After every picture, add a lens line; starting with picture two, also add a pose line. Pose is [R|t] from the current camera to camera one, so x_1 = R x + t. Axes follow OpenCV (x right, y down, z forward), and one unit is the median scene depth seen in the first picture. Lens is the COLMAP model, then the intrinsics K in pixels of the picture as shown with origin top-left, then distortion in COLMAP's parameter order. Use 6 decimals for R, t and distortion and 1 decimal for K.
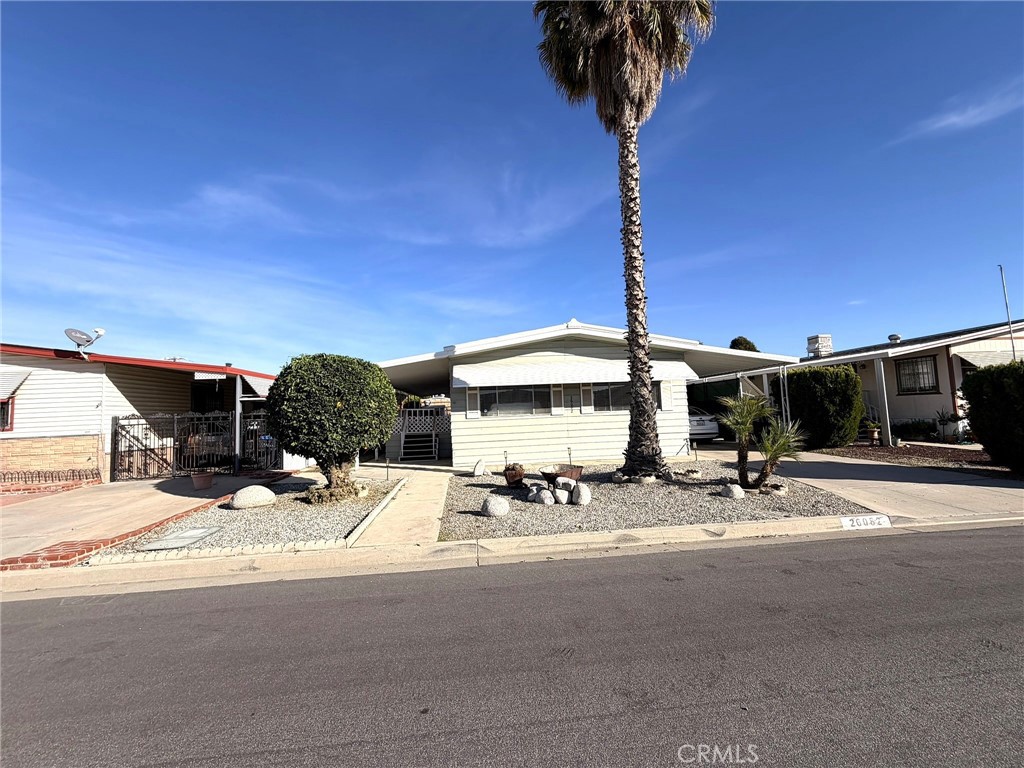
lens RADIAL K [[409.5, 0, 509.7], [0, 409.5, 384.2], [0, 0, 1]] dist [0.001684, -0.000088]
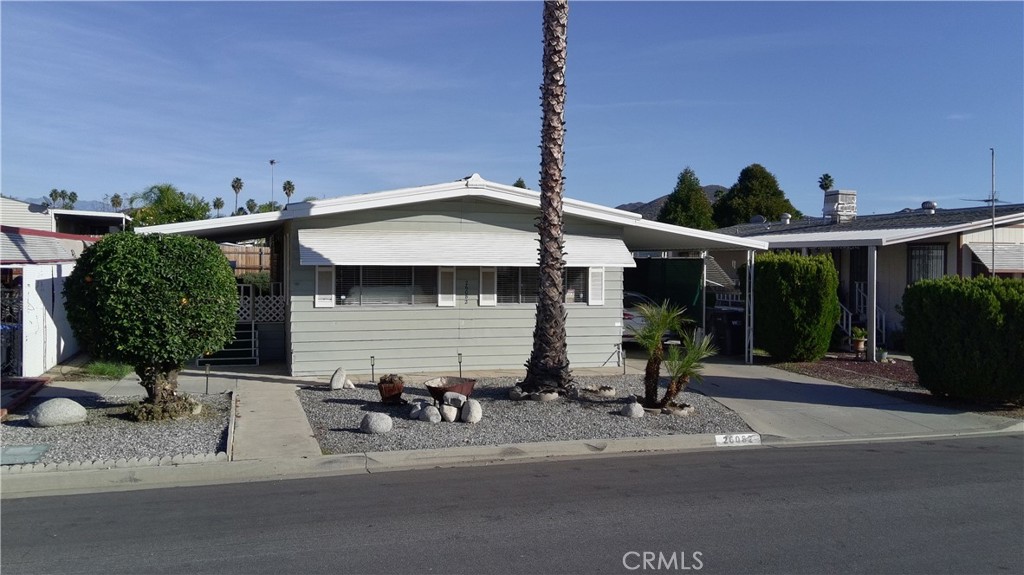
lens RADIAL K [[854.2, 0, 514.0], [0, 854.2, 276.3], [0, 0, 1]] dist [0.143089, -0.235378]
pose [[0.977567, 0.044278, 0.205918, -0.110229], [-0.061944, 0.994856, 0.080148, -0.149135], [-0.201310, -0.091105, 0.975282, -0.678122]]
